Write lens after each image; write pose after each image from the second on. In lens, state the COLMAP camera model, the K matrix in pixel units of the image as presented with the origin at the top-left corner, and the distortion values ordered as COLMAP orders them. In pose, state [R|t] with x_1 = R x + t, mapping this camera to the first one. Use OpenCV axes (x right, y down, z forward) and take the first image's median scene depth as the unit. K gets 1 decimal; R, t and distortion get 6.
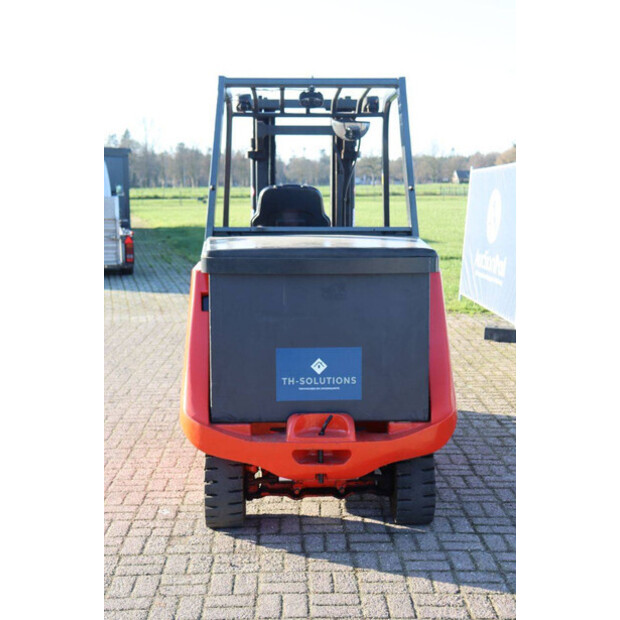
lens RADIAL K [[895.4, 0, 312.0], [0, 895.4, 311.3], [0, 0, 1]] dist [0.045405, 0.000000]
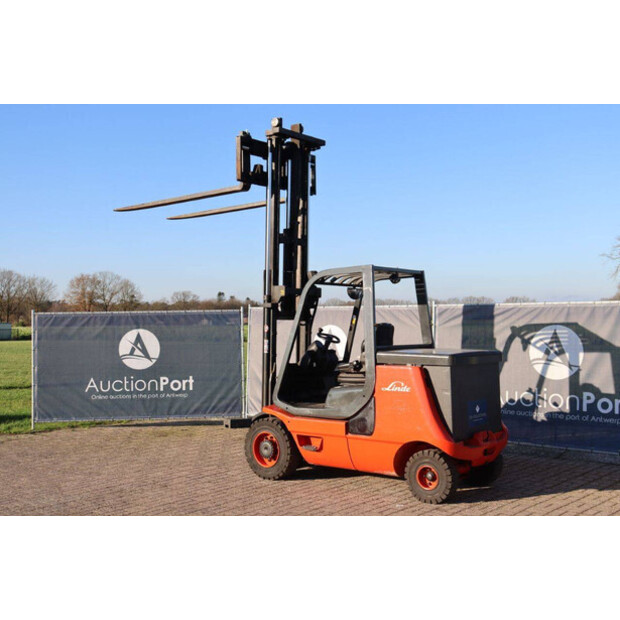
lens RADIAL K [[737.9, 0, 311.4], [0, 737.9, 311.7], [0, 0, 1]] dist [0.005115, 0.000000]
pose [[0.669677, 0.012834, 0.742542, -1.517298], [0.109807, 0.987150, -0.116093, -0.004410], [-0.734490, 0.159281, 0.659662, 0.119526]]
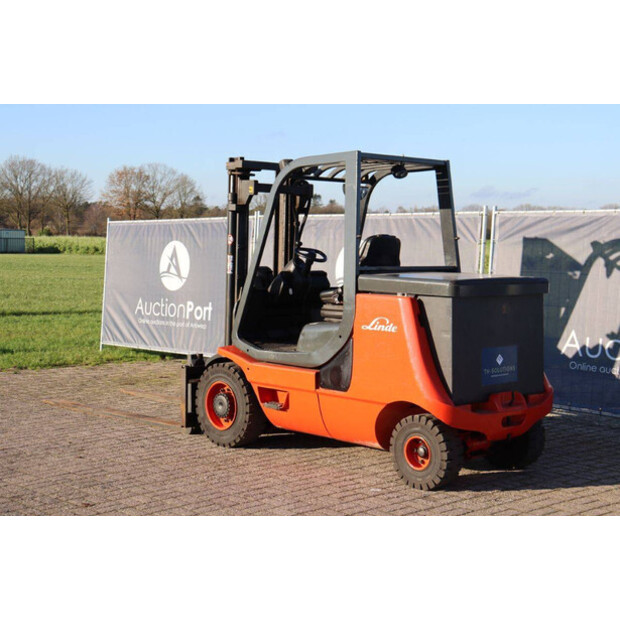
lens RADIAL K [[1011.9, 0, 312.0], [0, 1011.9, 308.6], [0, 0, 1]] dist [0.128511, 0.000000]
pose [[0.755352, -0.030792, 0.654595, -1.291101], [0.077928, 0.996028, -0.043070, 0.026272], [-0.650669, 0.083544, 0.754752, -0.049566]]
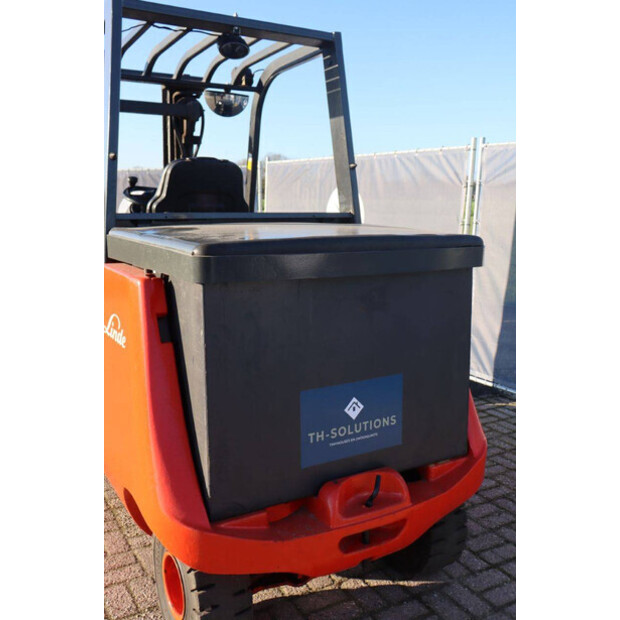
lens RADIAL K [[624.6, 0, 308.8], [0, 624.6, 309.2], [0, 0, 1]] dist [-0.053411, 0.000000]
pose [[0.881310, -0.072370, 0.466964, -0.242491], [0.056595, 0.997255, 0.047741, -0.040230], [-0.469137, -0.015647, 0.882987, 0.589555]]
